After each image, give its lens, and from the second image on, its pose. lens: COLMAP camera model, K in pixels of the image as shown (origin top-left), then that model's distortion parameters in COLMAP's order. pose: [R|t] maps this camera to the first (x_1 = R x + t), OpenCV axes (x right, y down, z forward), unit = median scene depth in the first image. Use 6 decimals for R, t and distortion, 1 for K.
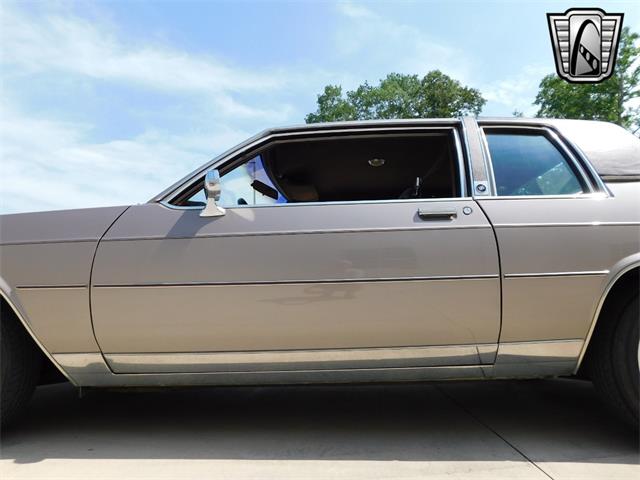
lens RADIAL K [[430.4, 0, 318.2], [0, 430.4, 238.0], [0, 0, 1]] dist [-0.054778, 0.051594]
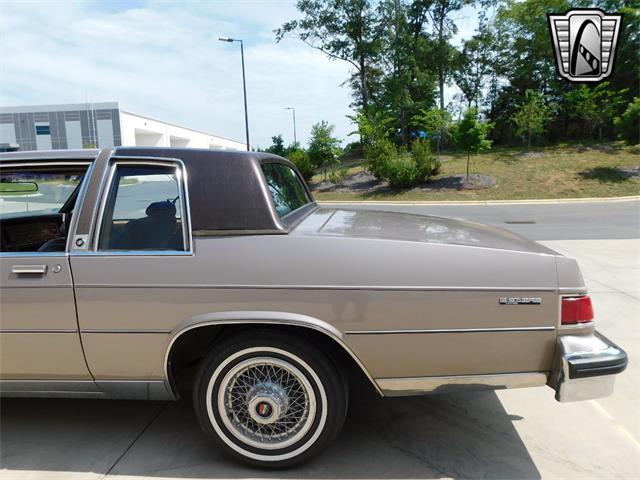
lens RADIAL K [[430.0, 0, 317.4], [0, 430.0, 236.1], [0, 0, 1]] dist [-0.052182, 0.049866]
pose [[0.998305, -0.005067, -0.057978, 0.966787], [0.021124, 0.959813, 0.279844, -0.388446], [0.054230, -0.280594, 0.958293, 0.035726]]
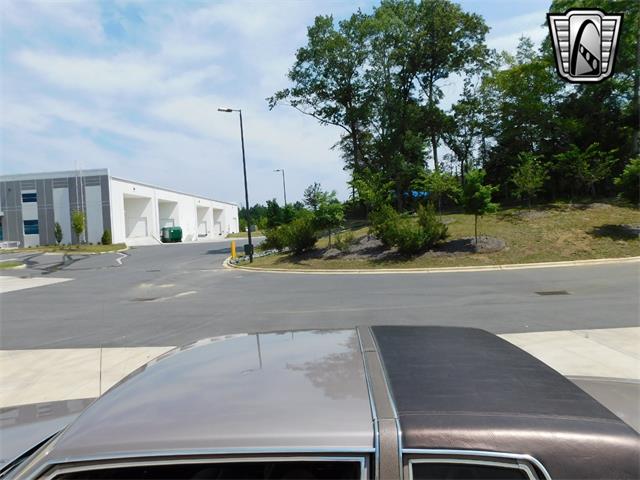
lens RADIAL K [[430.0, 0, 315.9], [0, 430.0, 234.3], [0, 0, 1]] dist [-0.052182, 0.049866]
pose [[0.998893, -0.043241, -0.018535, 0.310245], [0.045573, 0.987170, 0.153034, -0.690982], [0.011680, -0.153709, 0.988047, 0.432650]]
